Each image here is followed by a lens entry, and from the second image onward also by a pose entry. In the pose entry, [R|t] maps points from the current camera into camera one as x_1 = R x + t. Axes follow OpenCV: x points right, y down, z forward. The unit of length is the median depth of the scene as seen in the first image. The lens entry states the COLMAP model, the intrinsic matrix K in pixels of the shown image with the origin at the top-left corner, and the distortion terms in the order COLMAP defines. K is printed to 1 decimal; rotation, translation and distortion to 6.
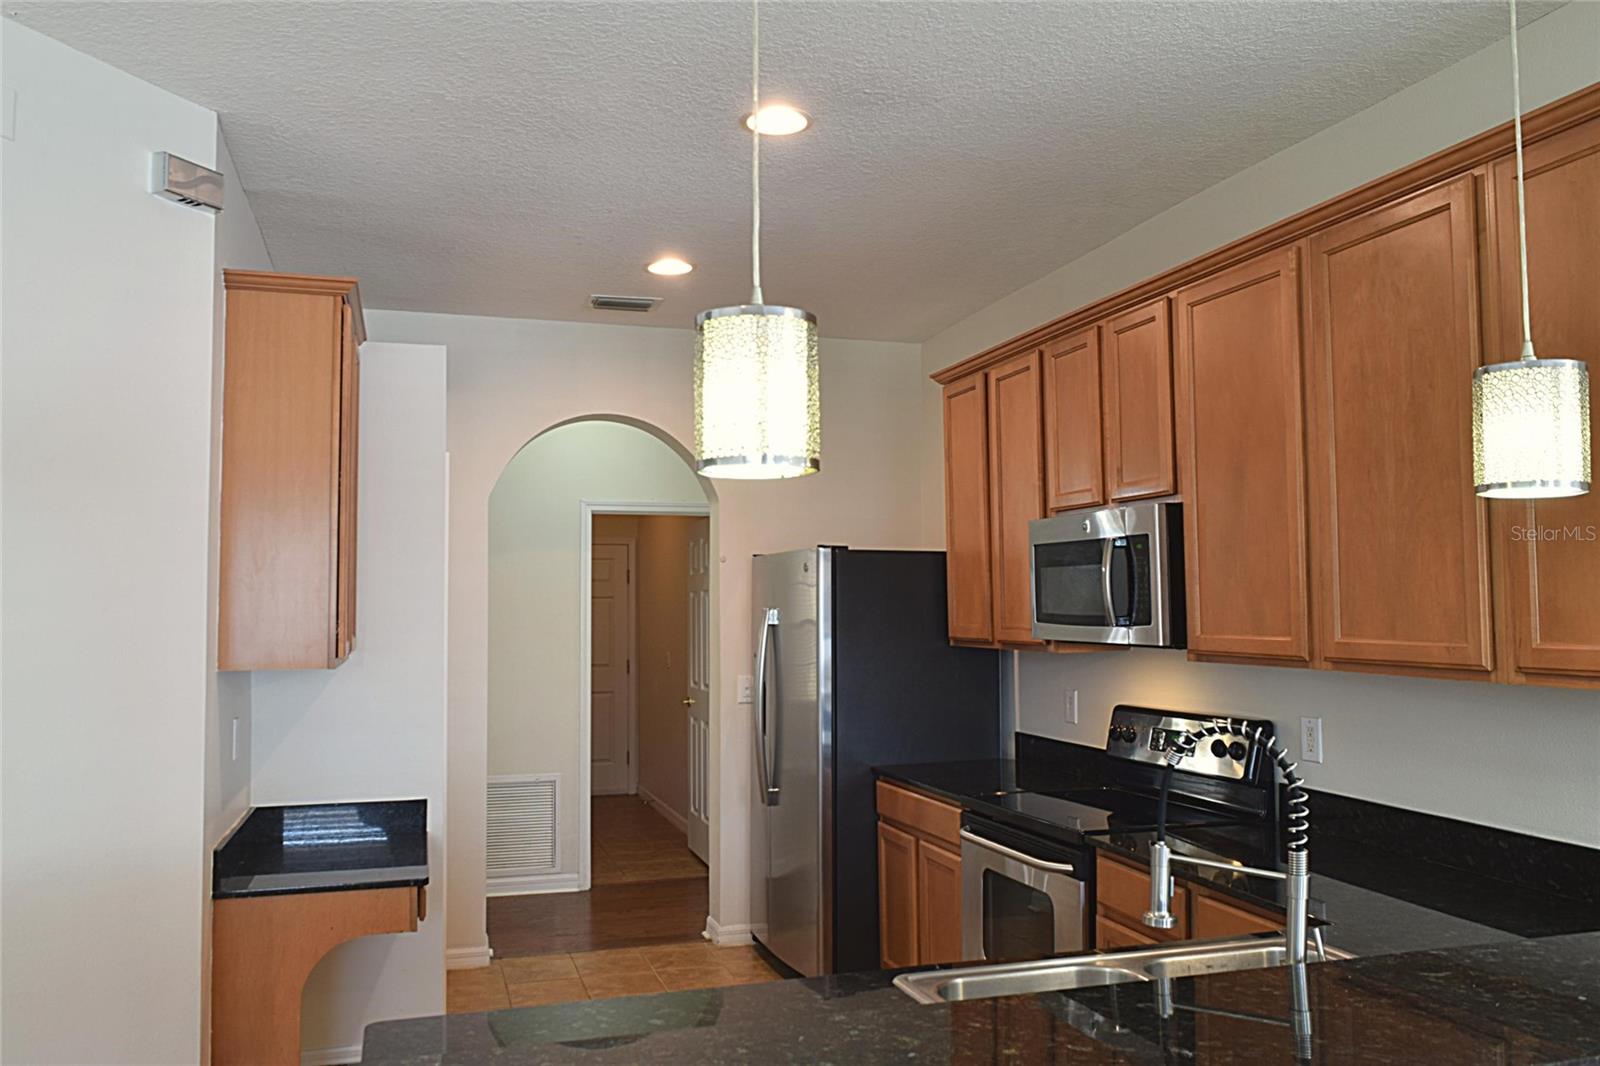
lens RADIAL K [[1252.1, 0, 792.4], [0, 1252.1, 532.1], [0, 0, 1]] dist [-0.015128, 0.007982]
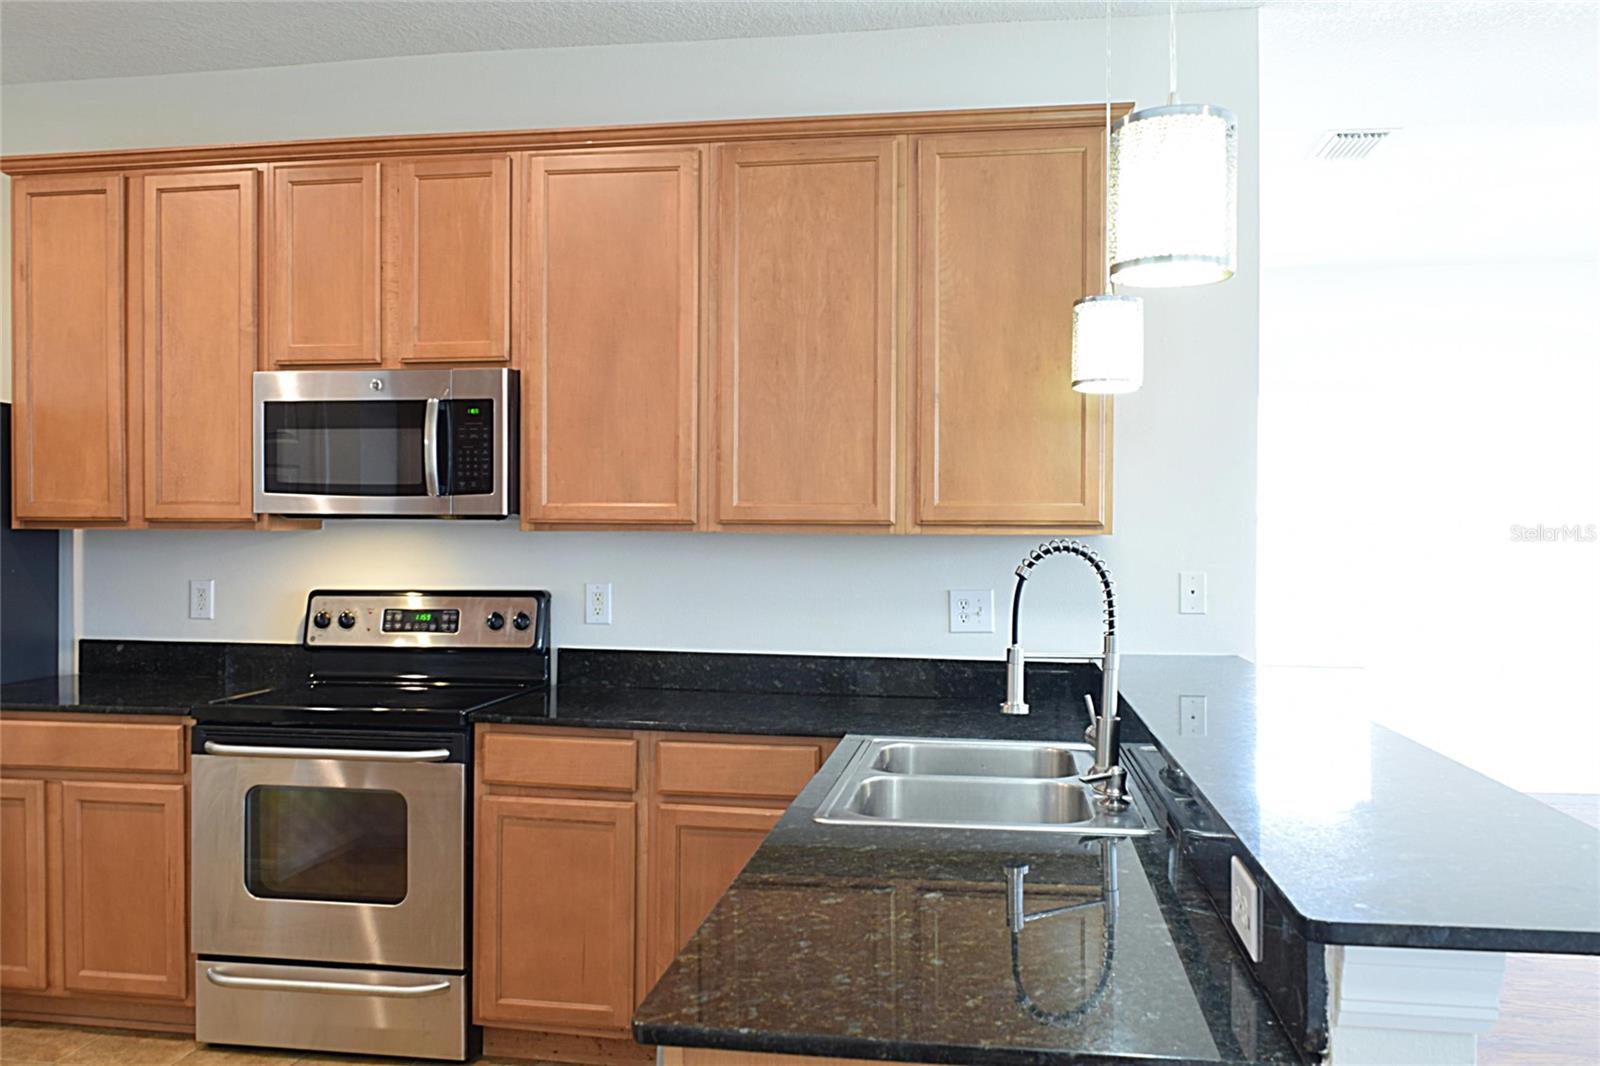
lens RADIAL K [[1252.1, 0, 796.0], [0, 1252.1, 534.8], [0, 0, 1]] dist [-0.015128, 0.007982]
pose [[0.443257, 0.006942, 0.896368, -0.475192], [-0.061083, 0.997880, 0.022477, 0.070219], [-0.894311, -0.064716, 0.442741, 0.361337]]
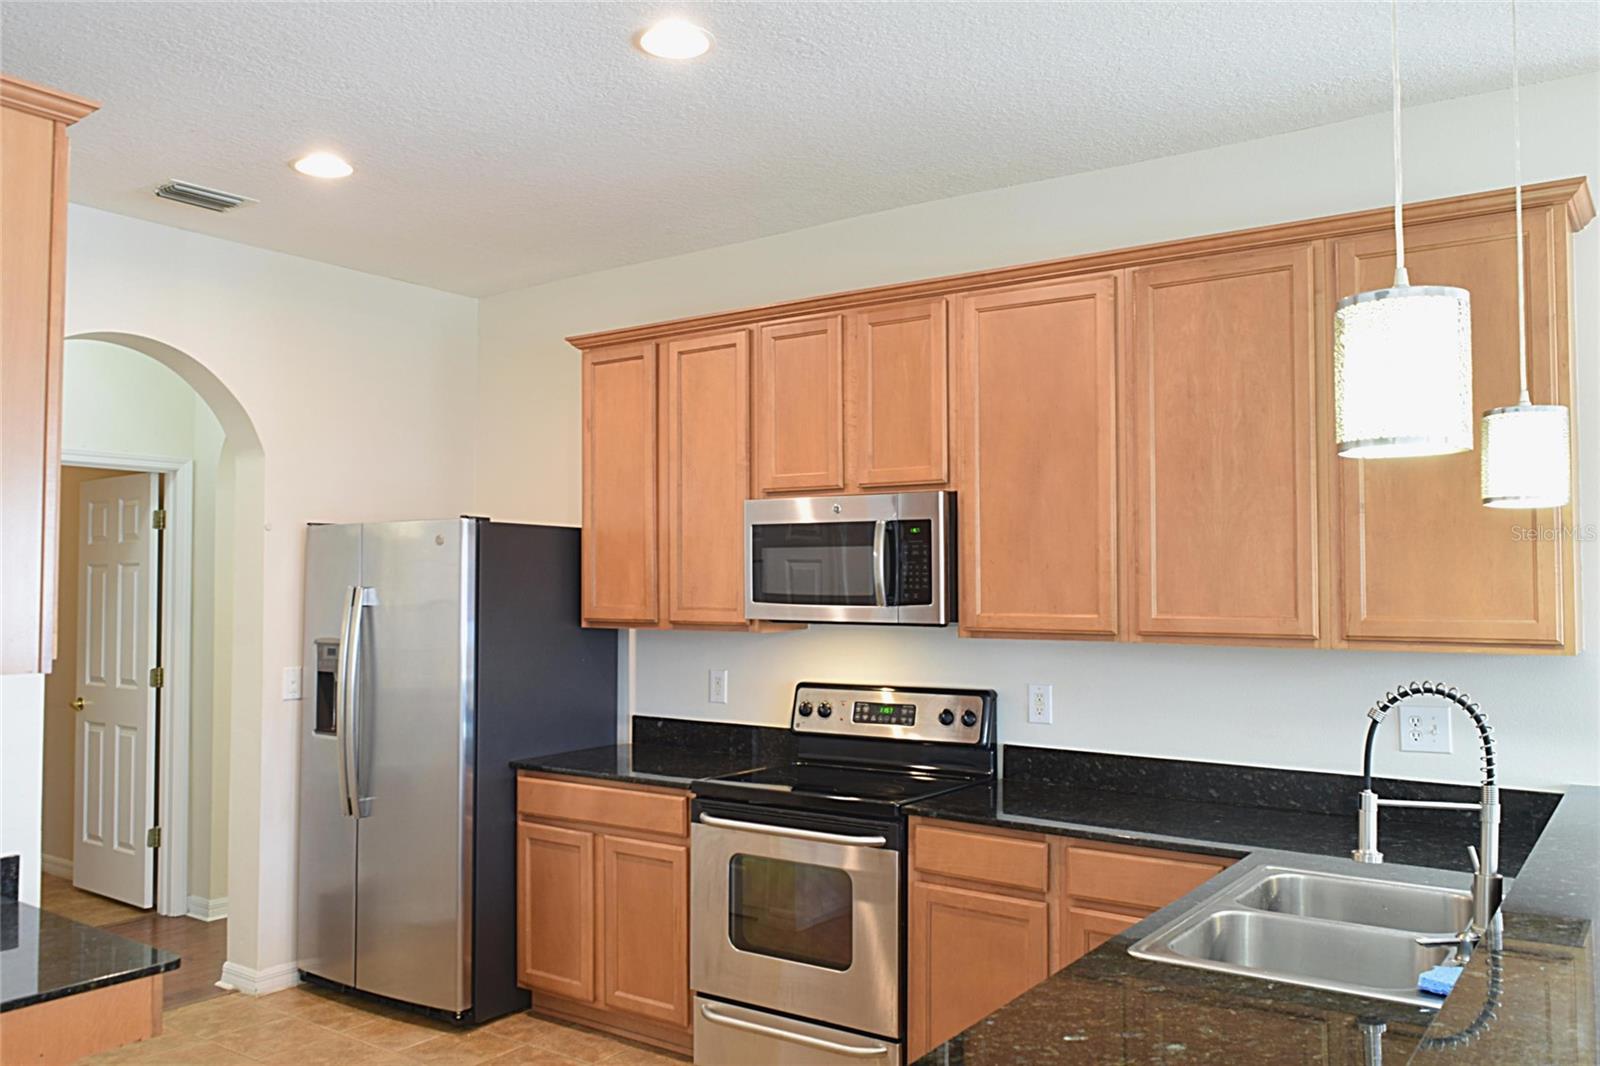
lens RADIAL K [[1252.1, 0, 795.7], [0, 1252.1, 535.7], [0, 0, 1]] dist [-0.015128, 0.007982]
pose [[0.795655, 0.030487, 0.604983, -0.454108], [-0.041500, 0.999130, 0.004230, 0.015928], [-0.604327, -0.028473, 0.796227, 0.220864]]
